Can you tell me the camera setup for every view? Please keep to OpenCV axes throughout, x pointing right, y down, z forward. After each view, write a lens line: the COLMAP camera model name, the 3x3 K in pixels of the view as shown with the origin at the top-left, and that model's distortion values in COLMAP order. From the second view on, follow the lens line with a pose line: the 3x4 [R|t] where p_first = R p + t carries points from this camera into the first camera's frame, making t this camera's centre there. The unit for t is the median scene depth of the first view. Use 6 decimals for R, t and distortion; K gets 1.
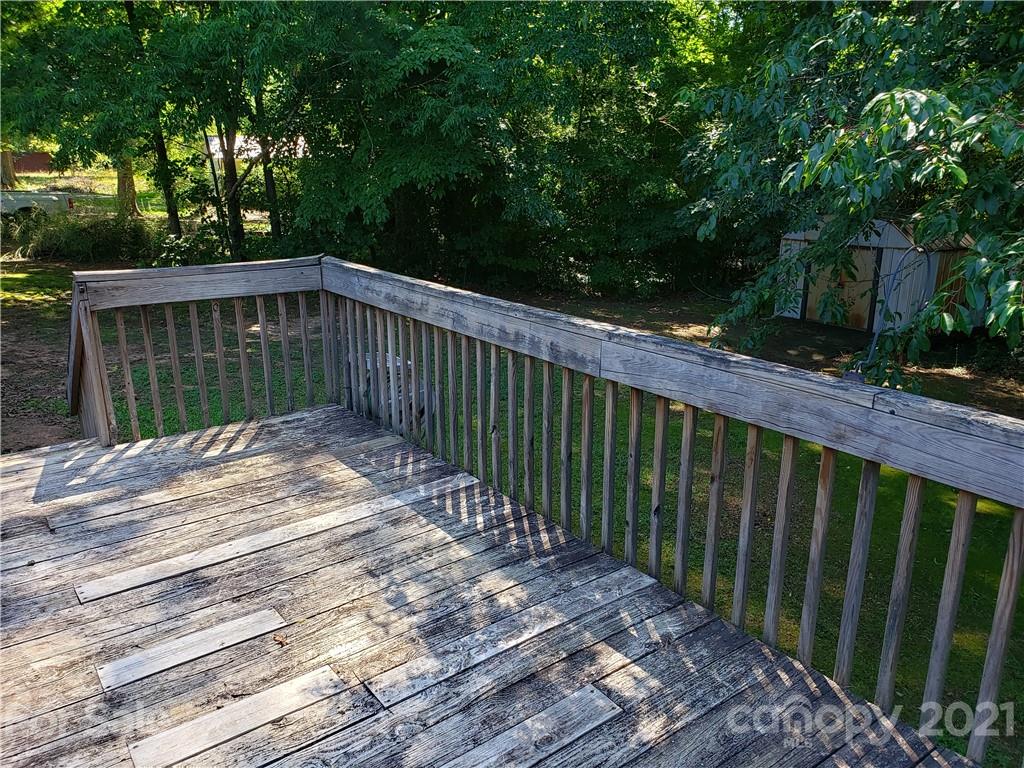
lens RADIAL K [[782.4, 0, 497.1], [0, 782.4, 376.8], [0, 0, 1]] dist [0.049824, -0.053273]
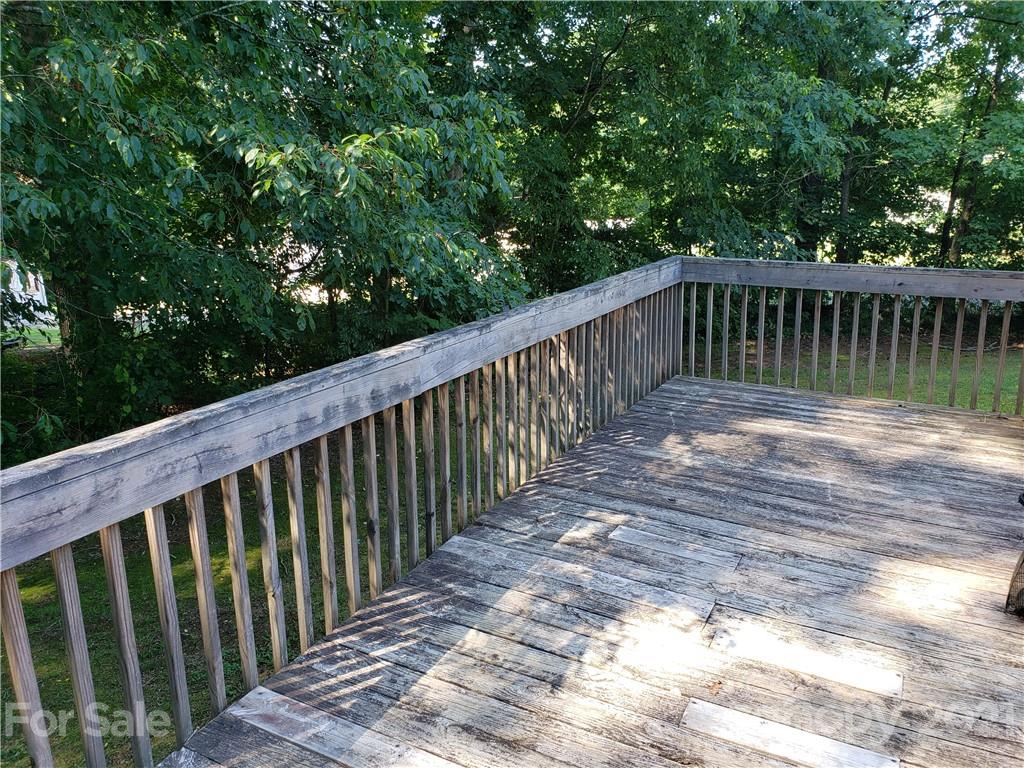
lens RADIAL K [[782.4, 0, 497.1], [0, 782.4, 376.8], [0, 0, 1]] dist [0.049824, -0.053273]
pose [[-0.439993, -0.200338, 0.875369, -0.686752], [0.267772, 0.901181, 0.340838, -0.289834], [-0.857149, 0.384366, -0.342869, 1.065853]]
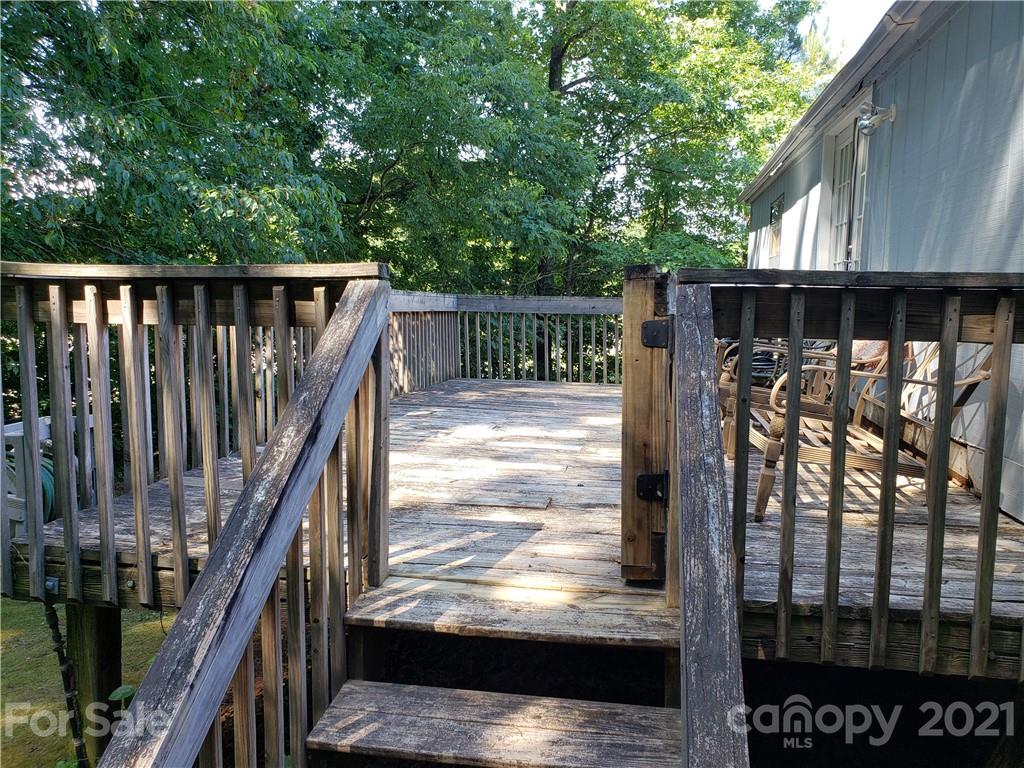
lens RADIAL K [[782.4, 0, 497.1], [0, 782.4, 376.8], [0, 0, 1]] dist [0.049824, -0.053273]
pose [[-0.690006, -0.060530, 0.721269, -1.230398], [0.199423, 0.942029, 0.269836, -0.227295], [-0.695789, 0.330026, -0.637934, 1.641433]]
